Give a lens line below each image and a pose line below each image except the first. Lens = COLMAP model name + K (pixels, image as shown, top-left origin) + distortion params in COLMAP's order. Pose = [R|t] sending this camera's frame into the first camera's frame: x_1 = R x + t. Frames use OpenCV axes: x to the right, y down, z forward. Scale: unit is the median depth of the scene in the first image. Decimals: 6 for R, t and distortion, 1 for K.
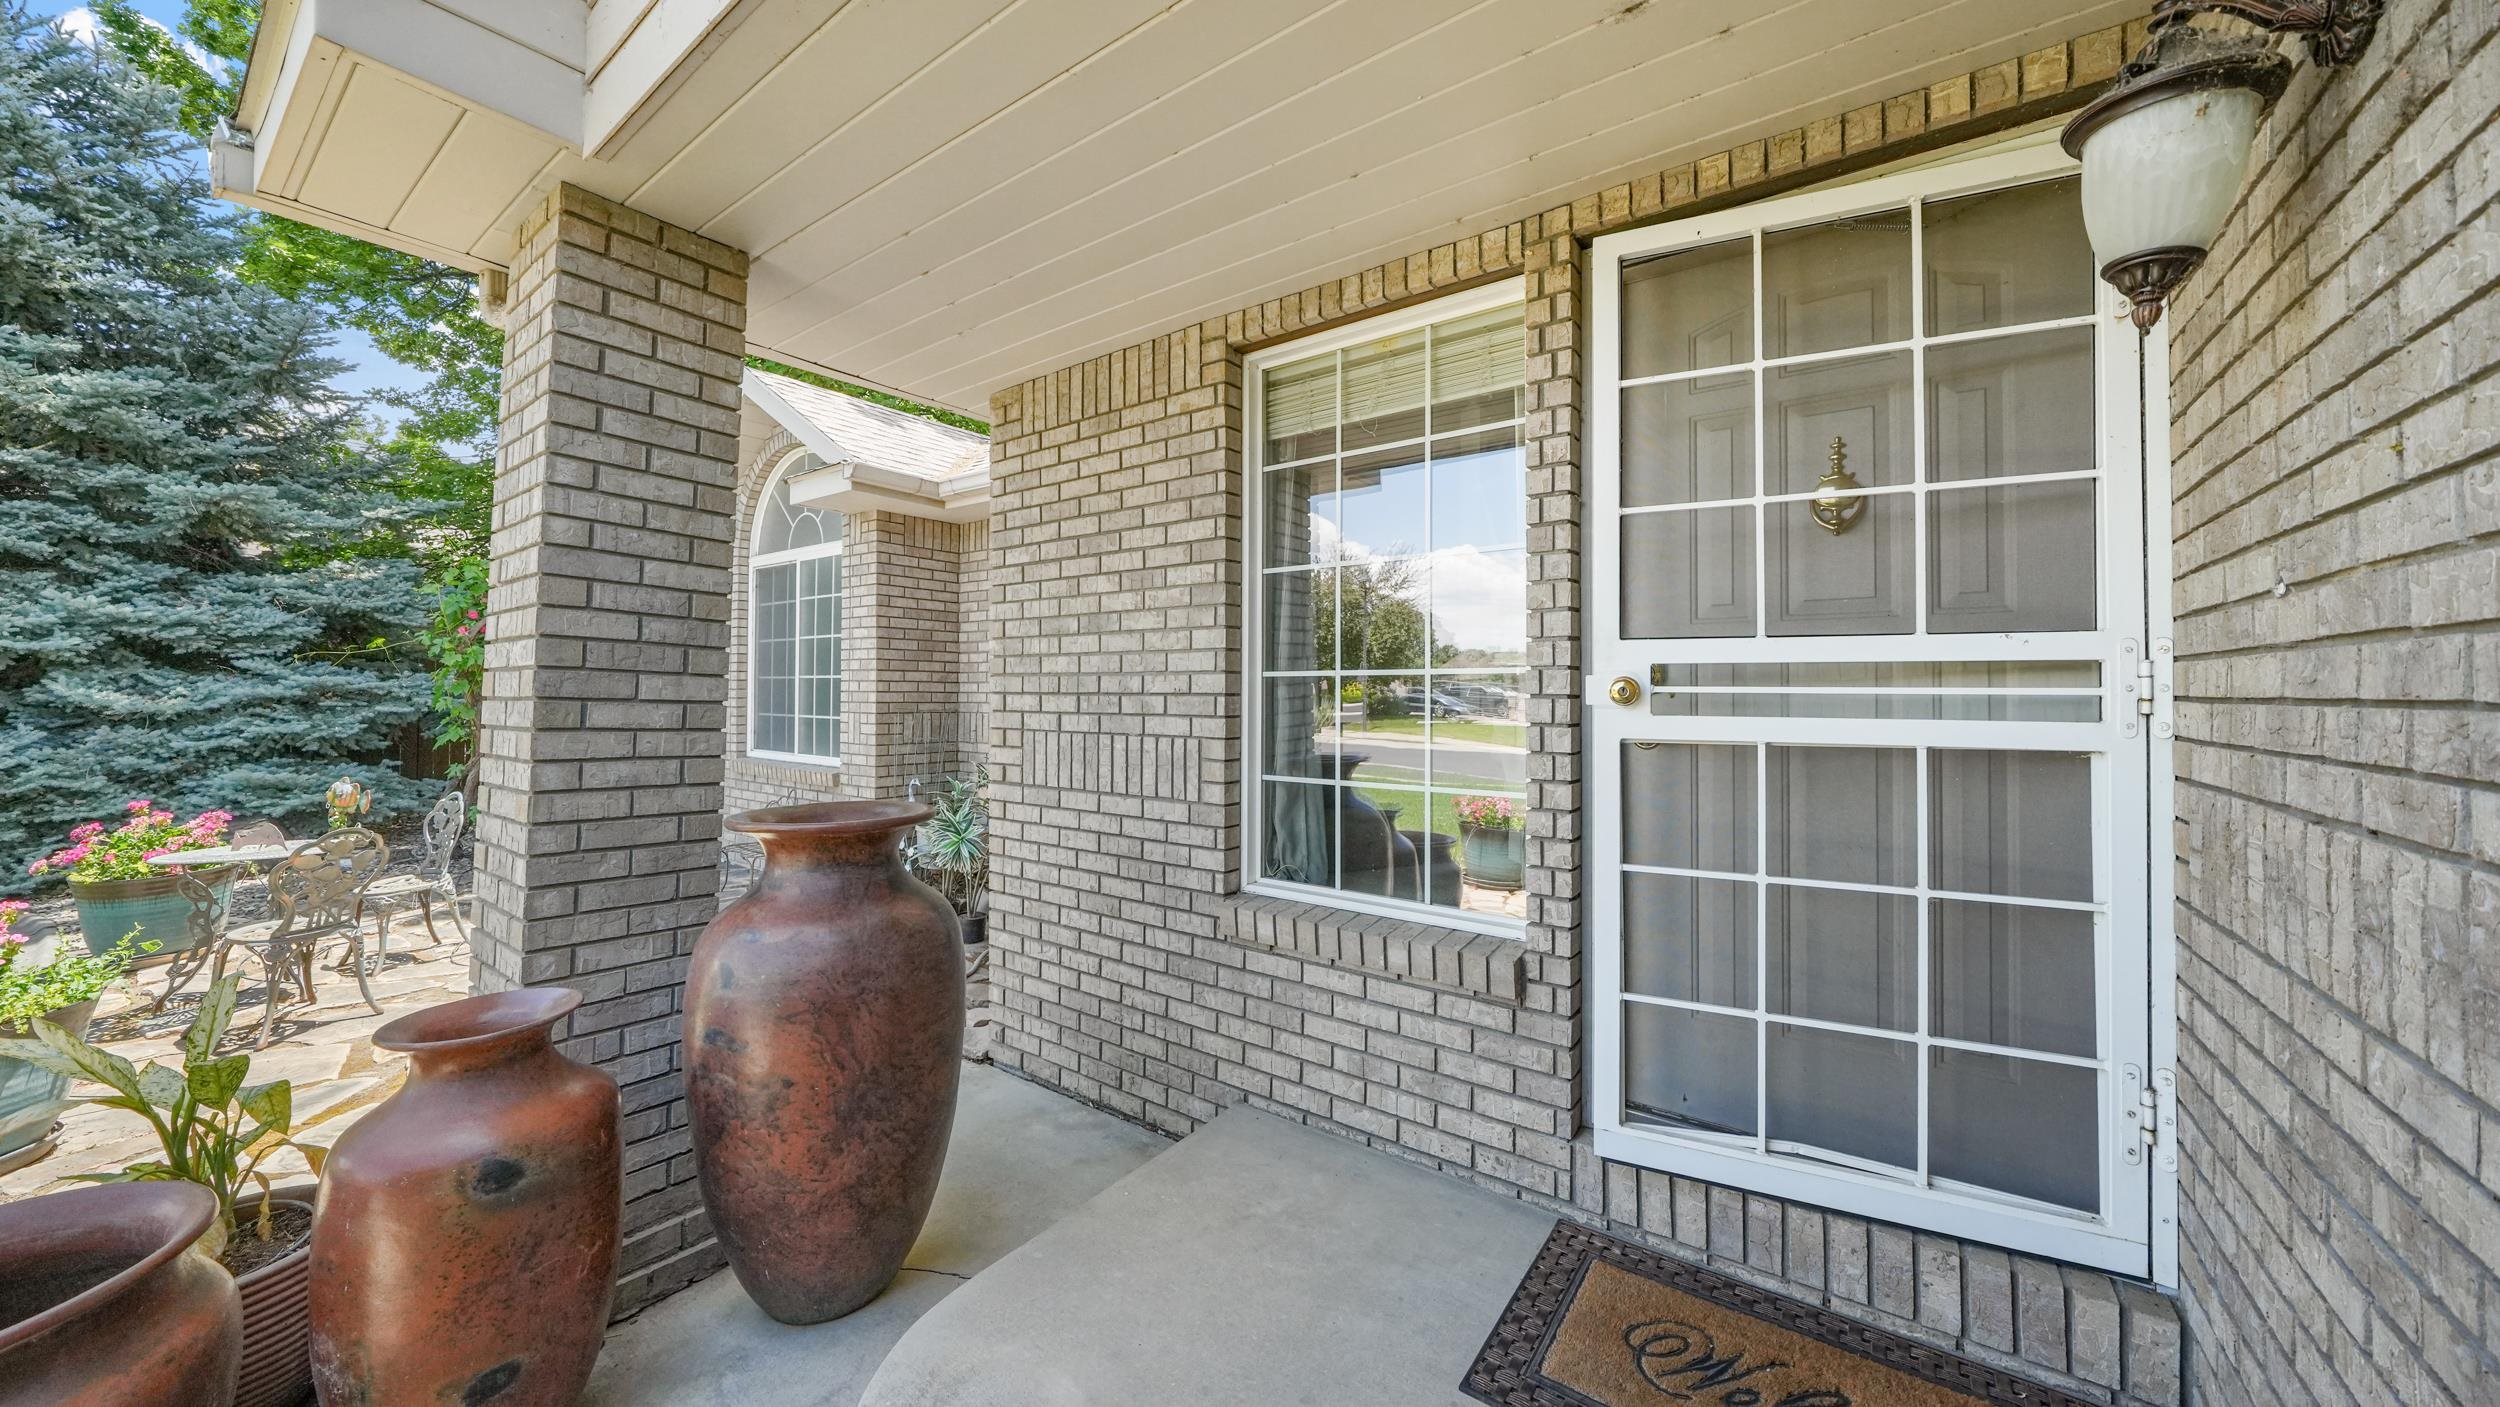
lens RADIAL K [[847.7, 0, 1245.8], [0, 847.7, 710.2], [0, 0, 1]] dist [-0.002041, -0.000191]
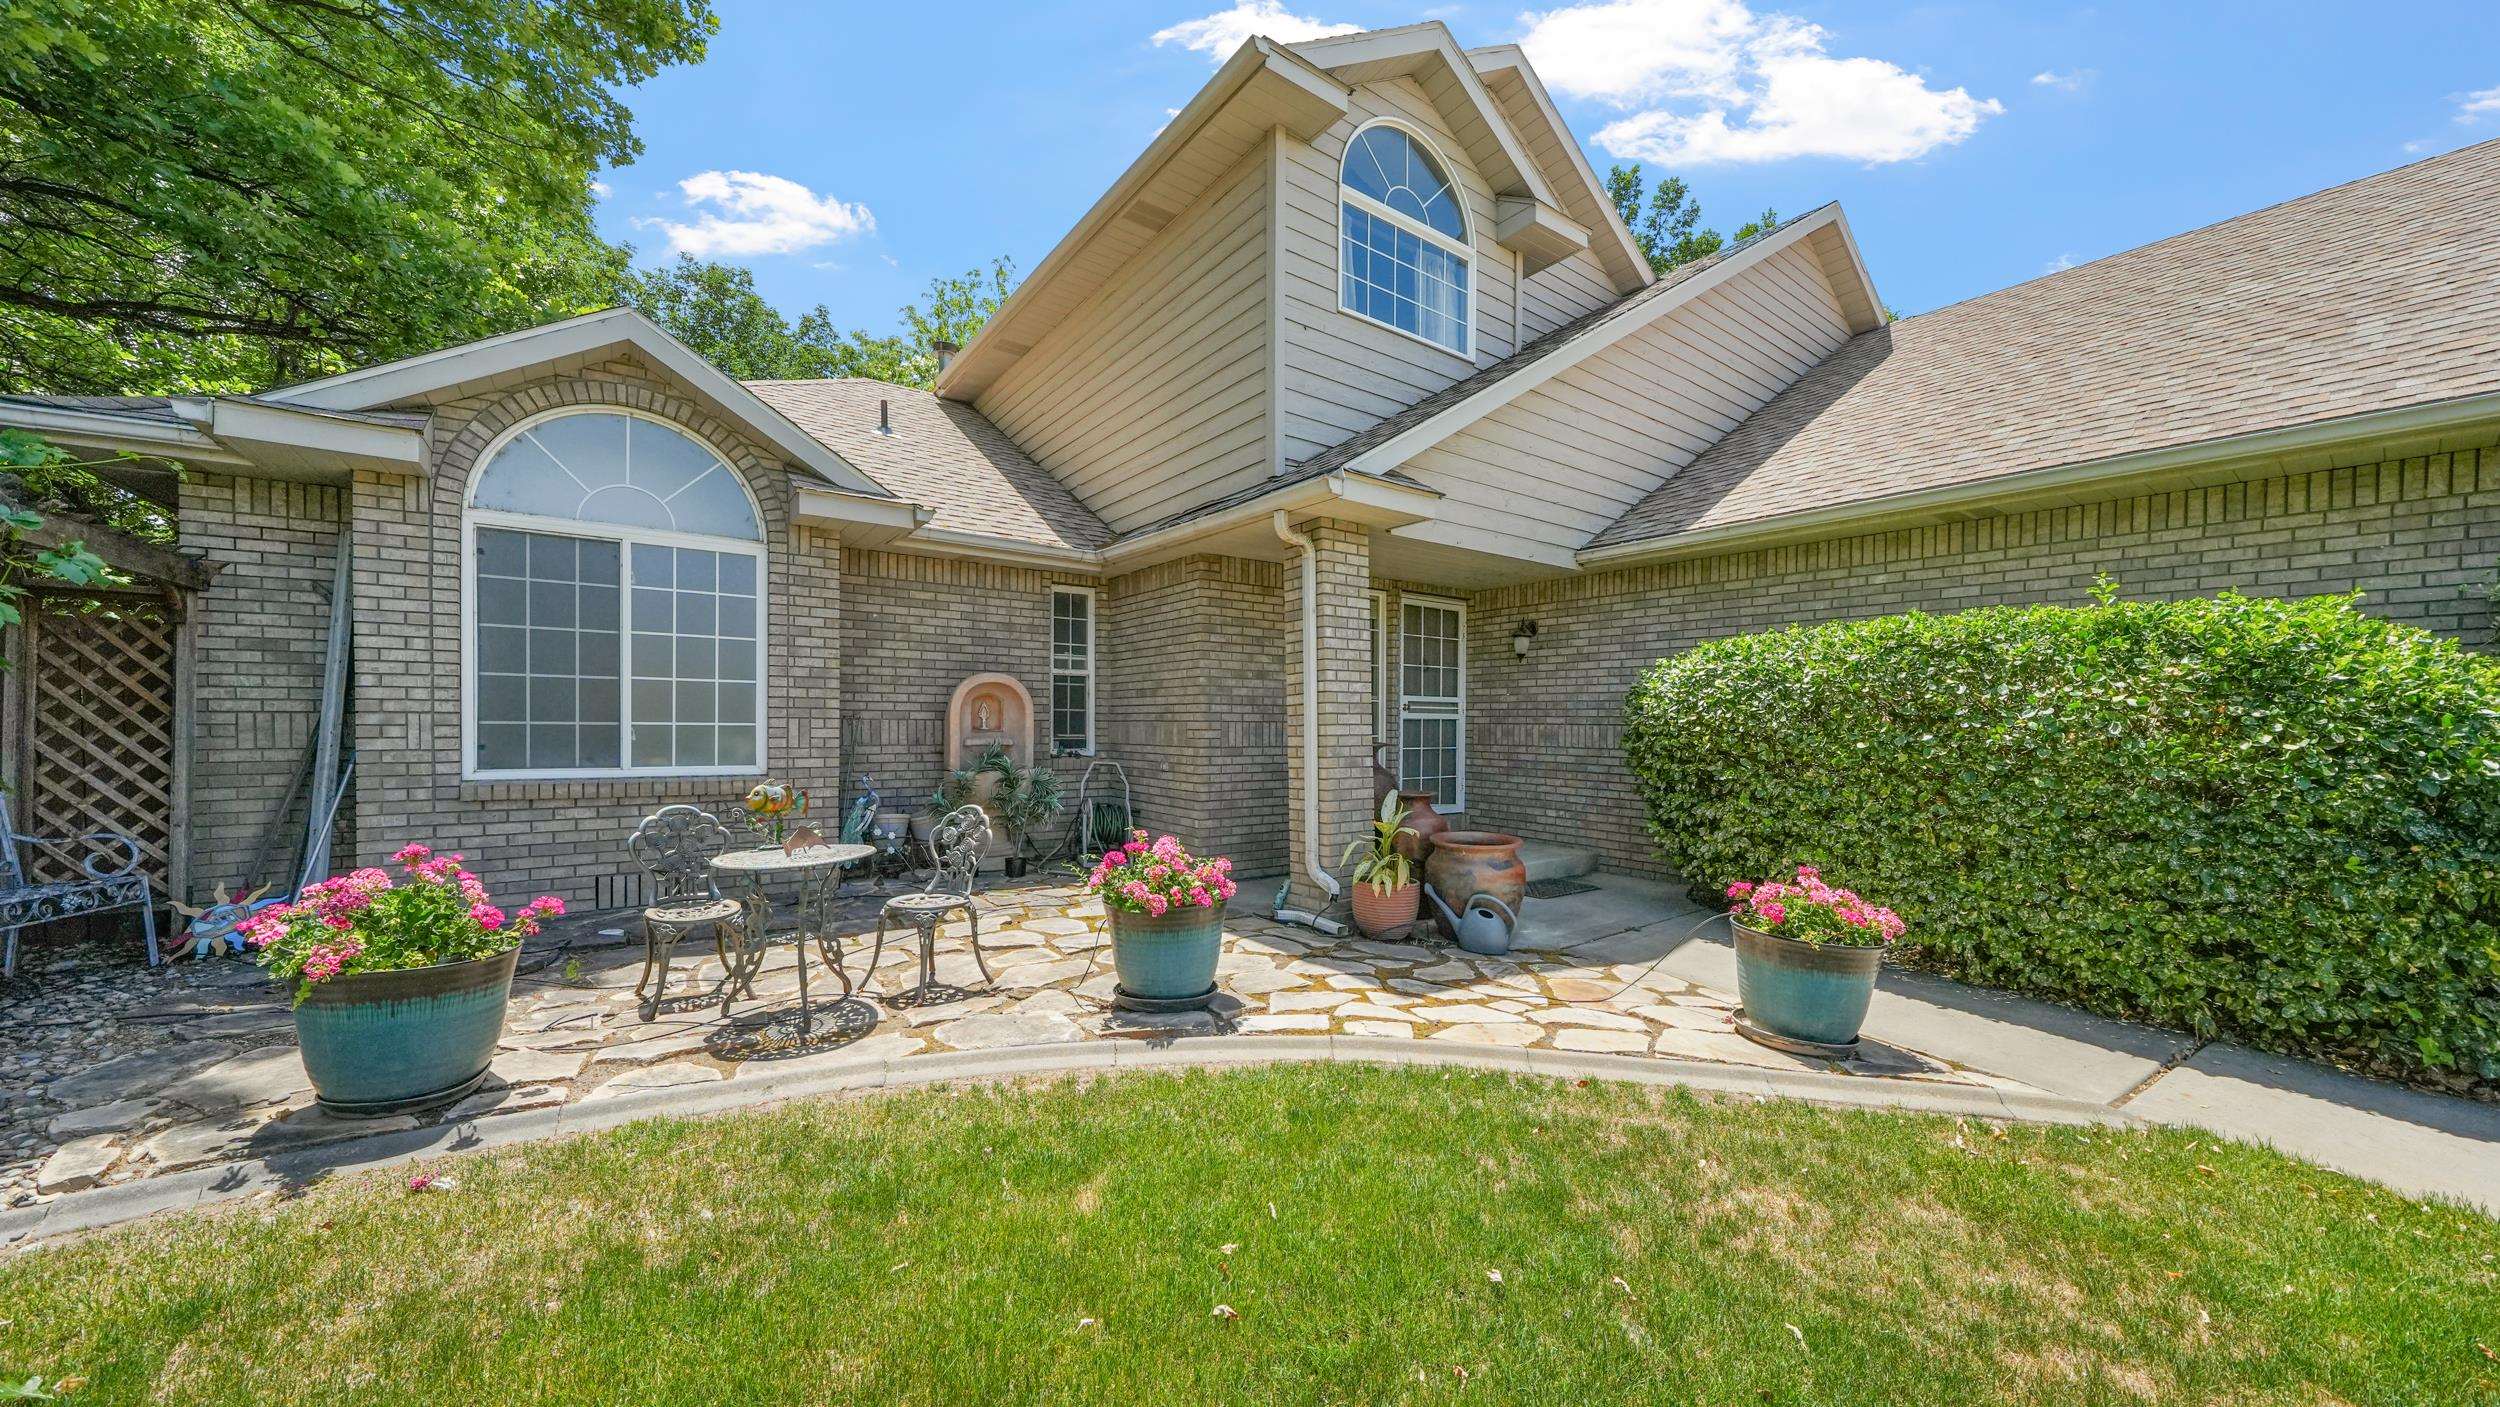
lens RADIAL K [[847.7, 0, 1245.8], [0, 847.7, 710.2], [0, 0, 1]] dist [-0.002041, -0.000191]
pose [[0.293474, 0.005152, 0.955953, -2.442411], [0.003161, 0.999975, -0.006360, 0.009419], [-0.955962, 0.004889, 0.293450, 0.357393]]
